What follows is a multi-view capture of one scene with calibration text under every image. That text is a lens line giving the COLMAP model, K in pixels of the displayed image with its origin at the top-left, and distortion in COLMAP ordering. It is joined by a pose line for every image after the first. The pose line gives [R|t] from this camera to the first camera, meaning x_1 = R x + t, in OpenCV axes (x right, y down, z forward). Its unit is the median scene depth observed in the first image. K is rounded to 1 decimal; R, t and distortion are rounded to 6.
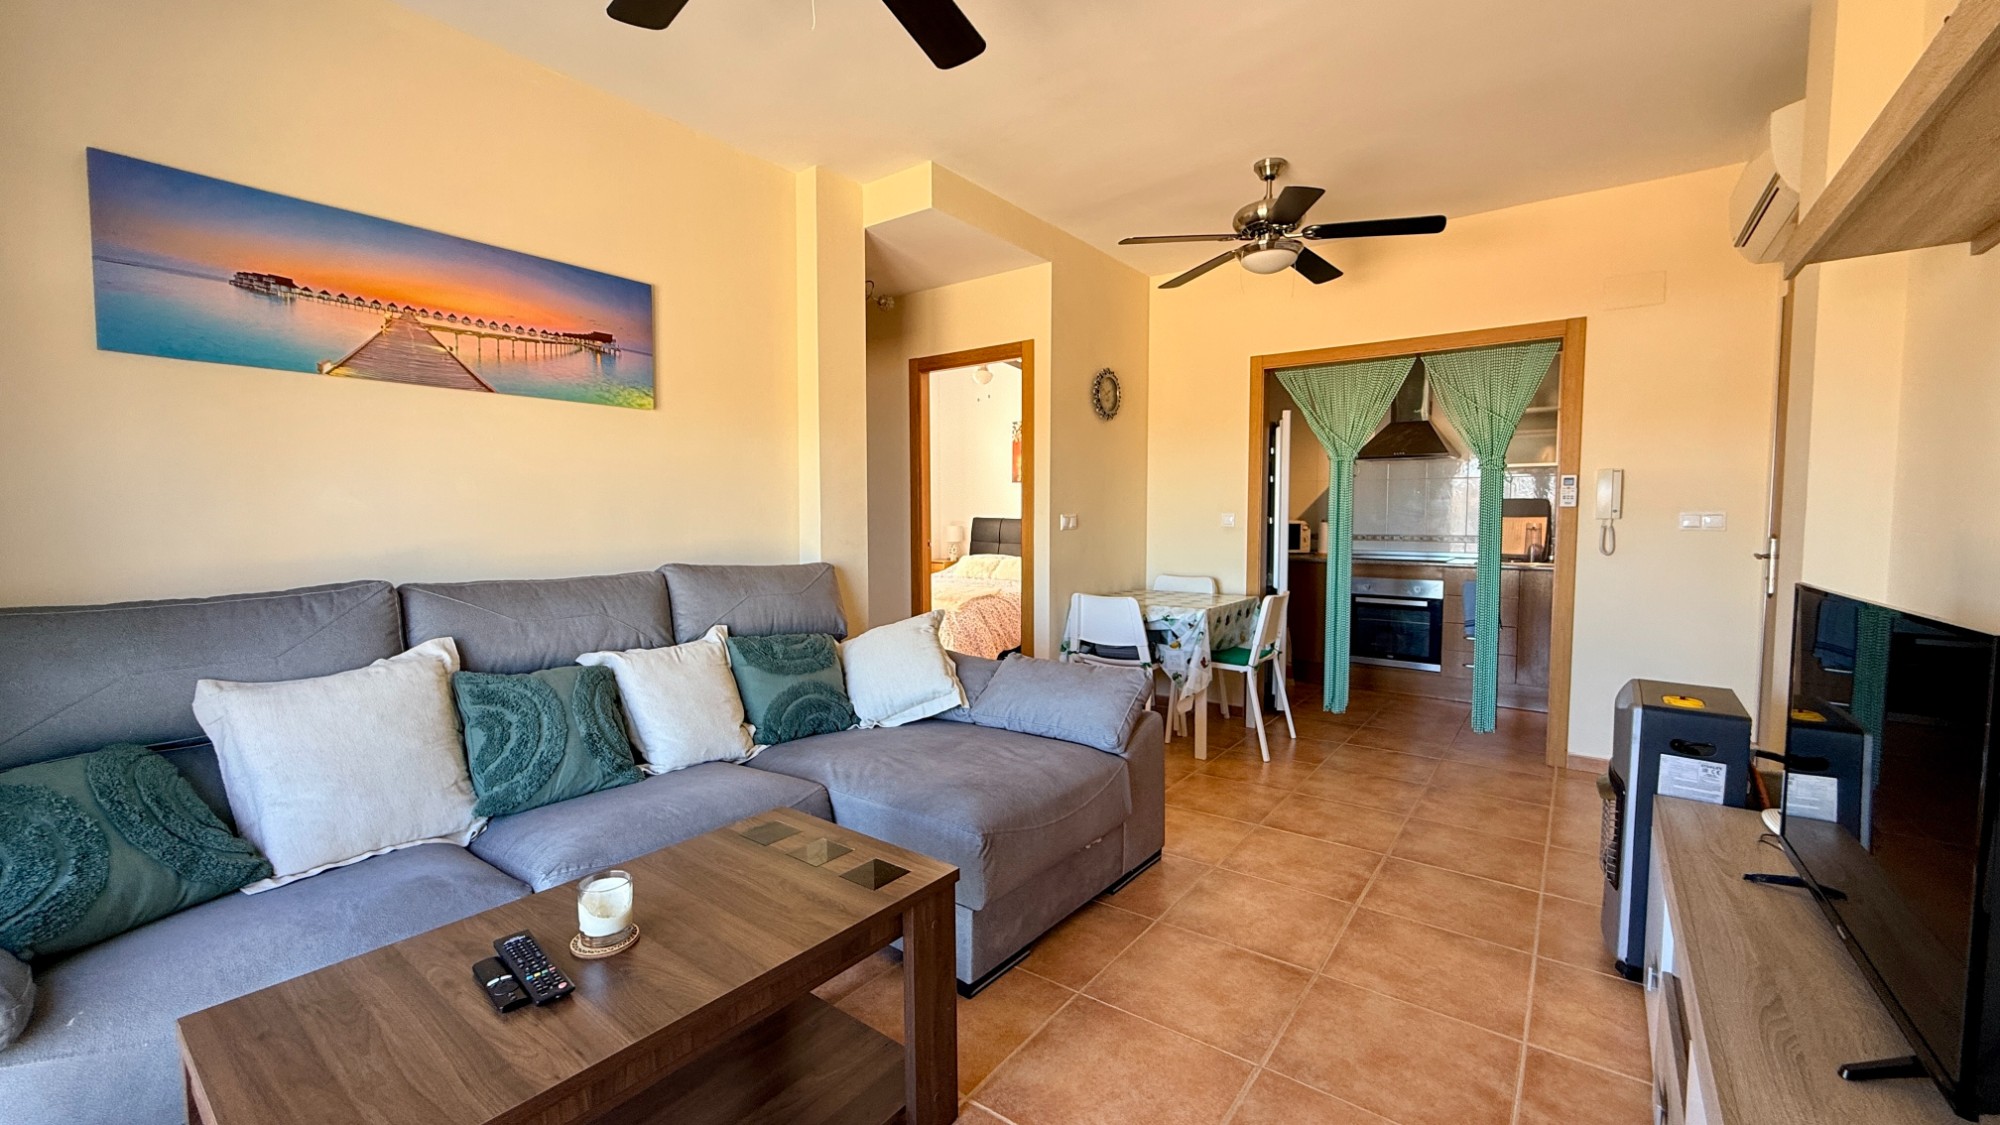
lens RADIAL K [[793.5, 0, 997.9], [0, 793.5, 560.5], [0, 0, 1]] dist [-0.001057, -0.000310]
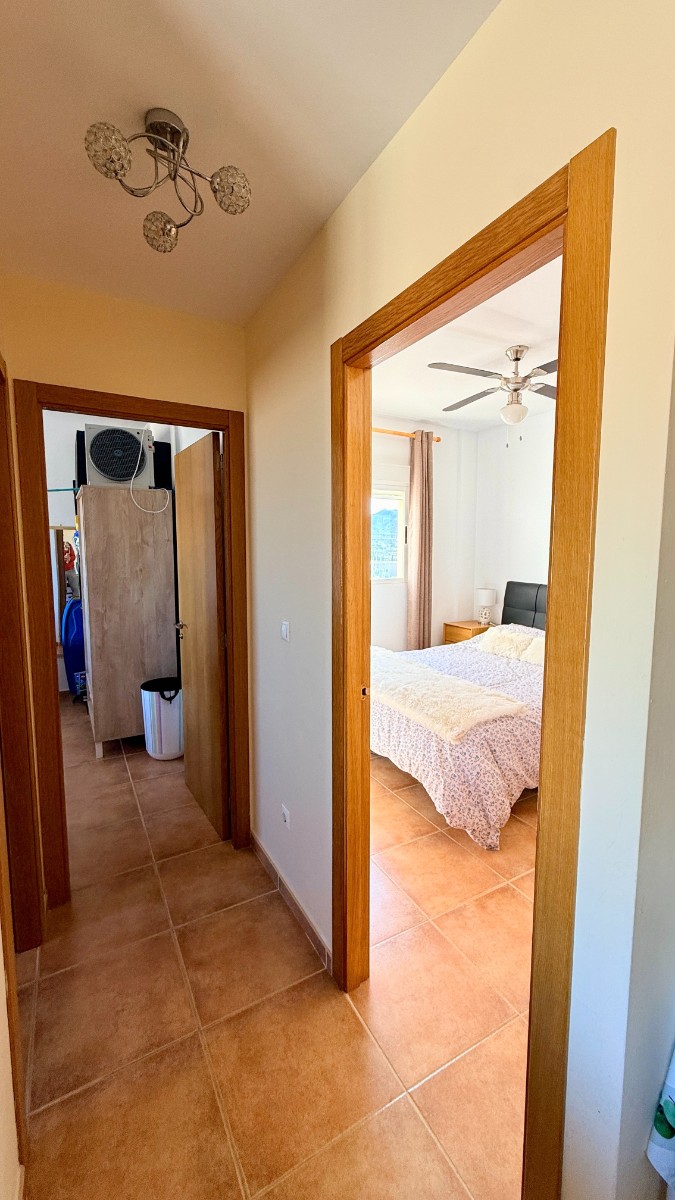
lens RADIAL K [[476.1, 0, 342.6], [0, 476.1, 596.3], [0, 0, 1]] dist [-0.001057, -0.000310]
pose [[0.916386, 0.042219, -0.398062, 0.047765], [-0.025002, 0.998518, 0.048348, -0.183475], [0.399513, -0.034353, 0.916084, 1.260687]]
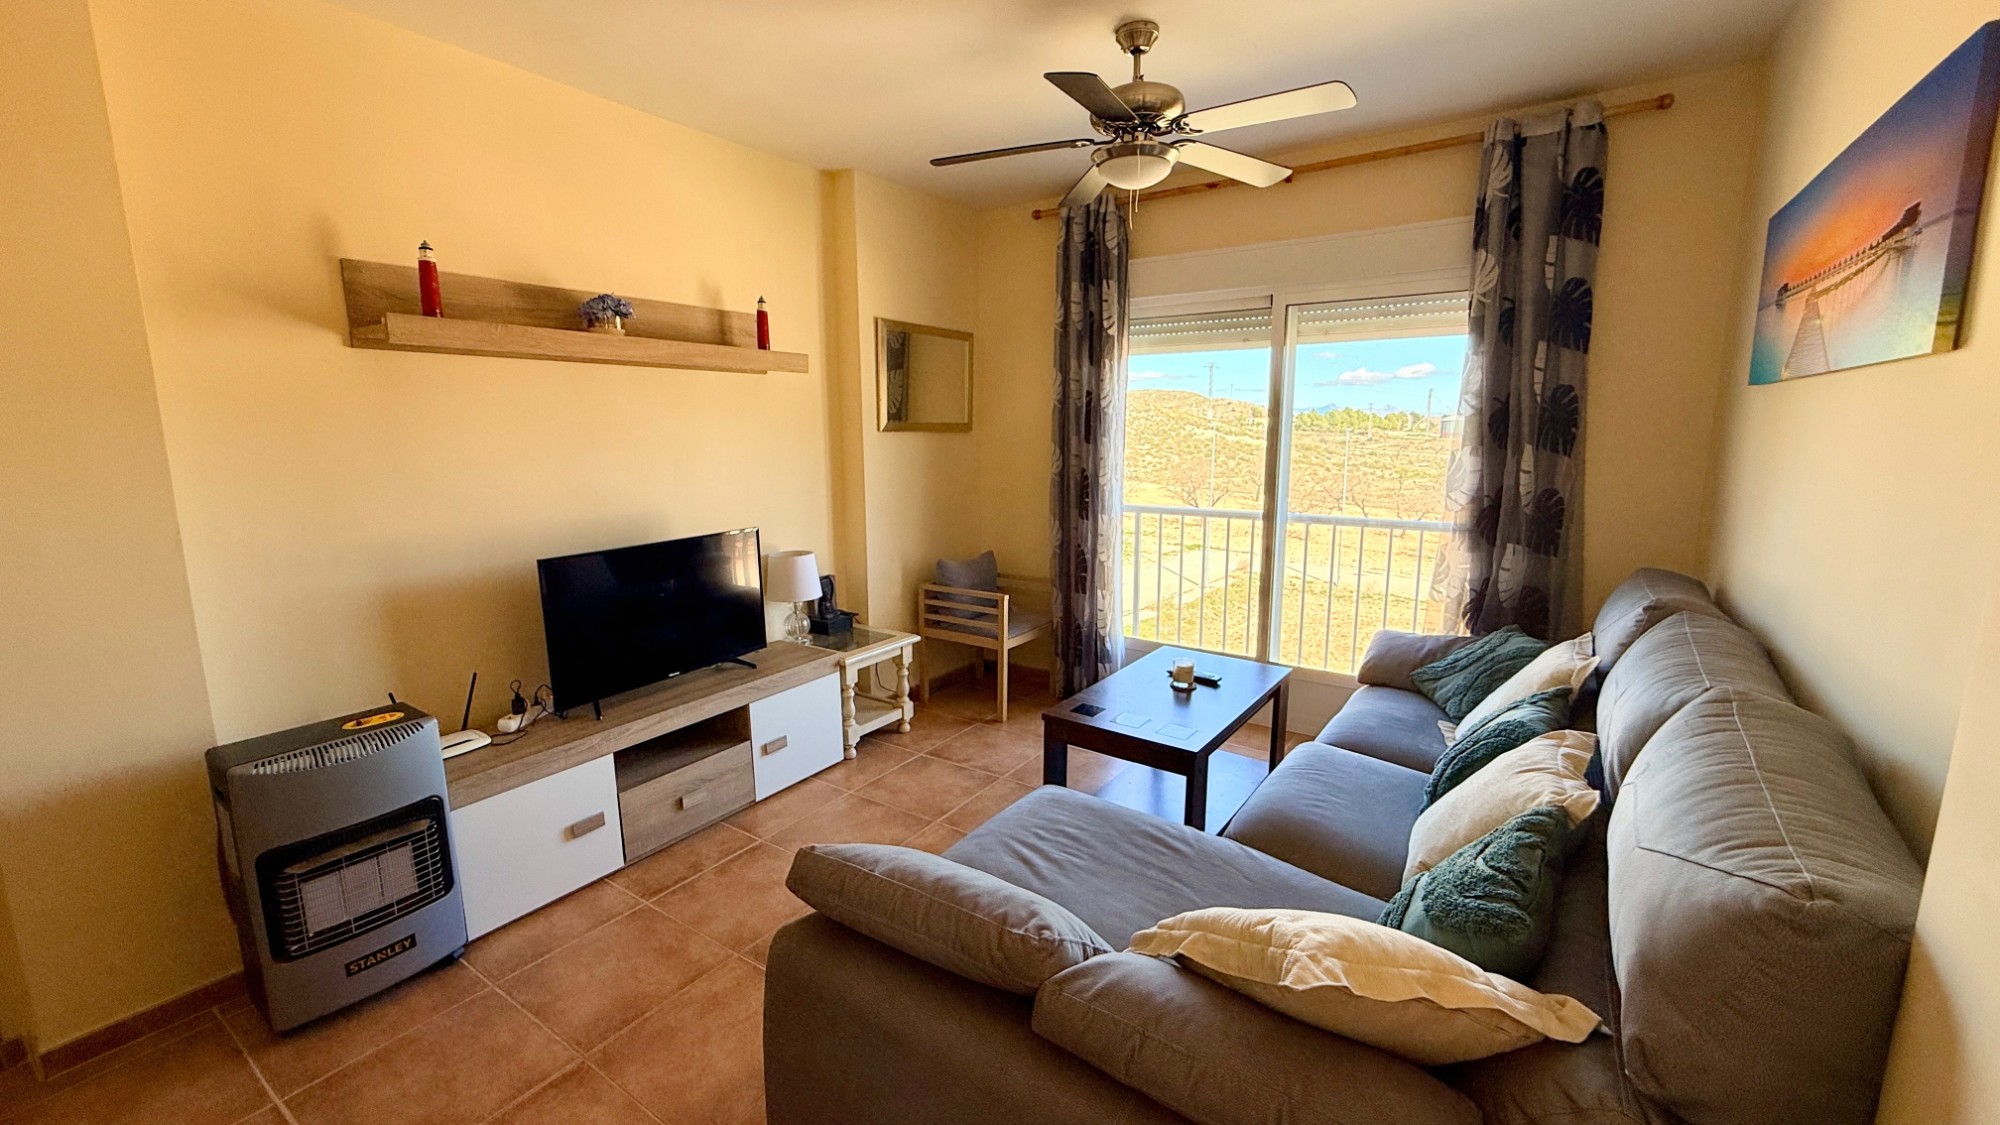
lens RADIAL K [[793.5, 0, 987.5], [0, 793.5, 559.0], [0, 0, 1]] dist [-0.001057, -0.000310]
pose [[-0.999447, 0.011889, -0.031048, 0.072611], [0.004641, 0.974624, 0.223801, -0.200062], [0.032920, 0.223534, -0.974140, 1.558892]]
